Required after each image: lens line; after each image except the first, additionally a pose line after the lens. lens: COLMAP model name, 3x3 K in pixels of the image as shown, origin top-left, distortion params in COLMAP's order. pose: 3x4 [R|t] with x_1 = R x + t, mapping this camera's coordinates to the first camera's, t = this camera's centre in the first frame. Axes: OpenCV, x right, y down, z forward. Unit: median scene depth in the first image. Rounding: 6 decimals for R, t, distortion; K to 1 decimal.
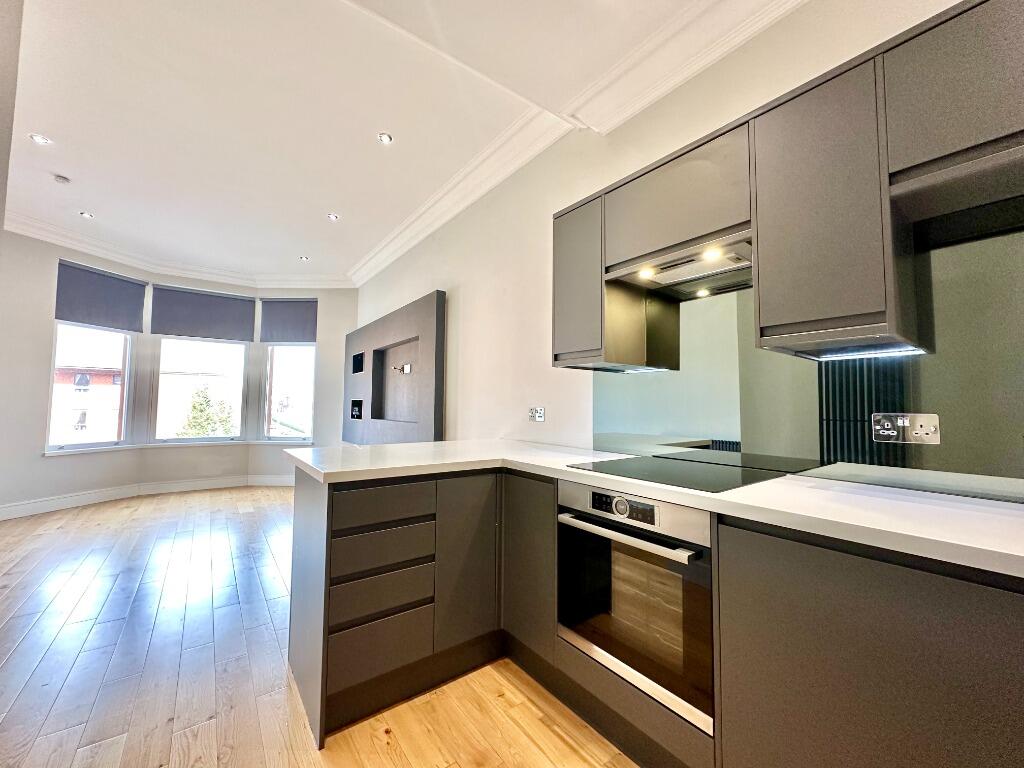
lens RADIAL K [[407.8, 0, 509.4], [0, 407.8, 382.9], [0, 0, 1]] dist [0.001380, -0.000112]
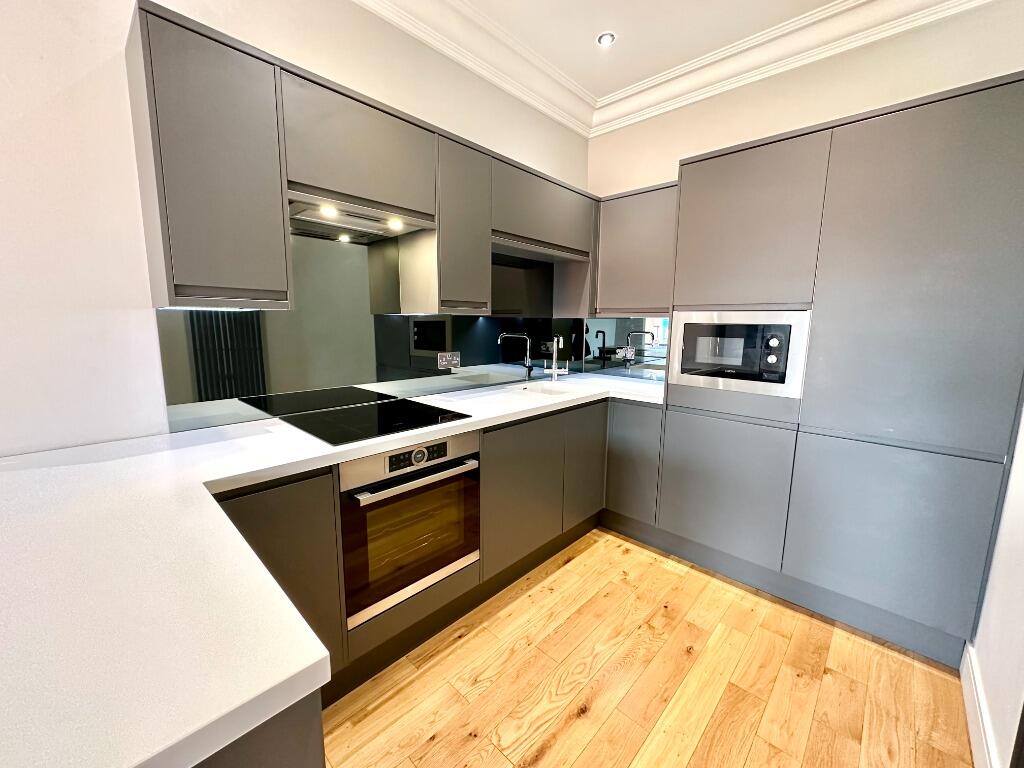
lens RADIAL K [[407.8, 0, 517.0], [0, 407.8, 384.5], [0, 0, 1]] dist [0.001380, -0.000112]
pose [[-0.172687, -0.163465, 0.971318, -0.210514], [-0.068025, 0.985758, 0.153801, -0.019917], [-0.982625, -0.039515, -0.181348, 0.242727]]
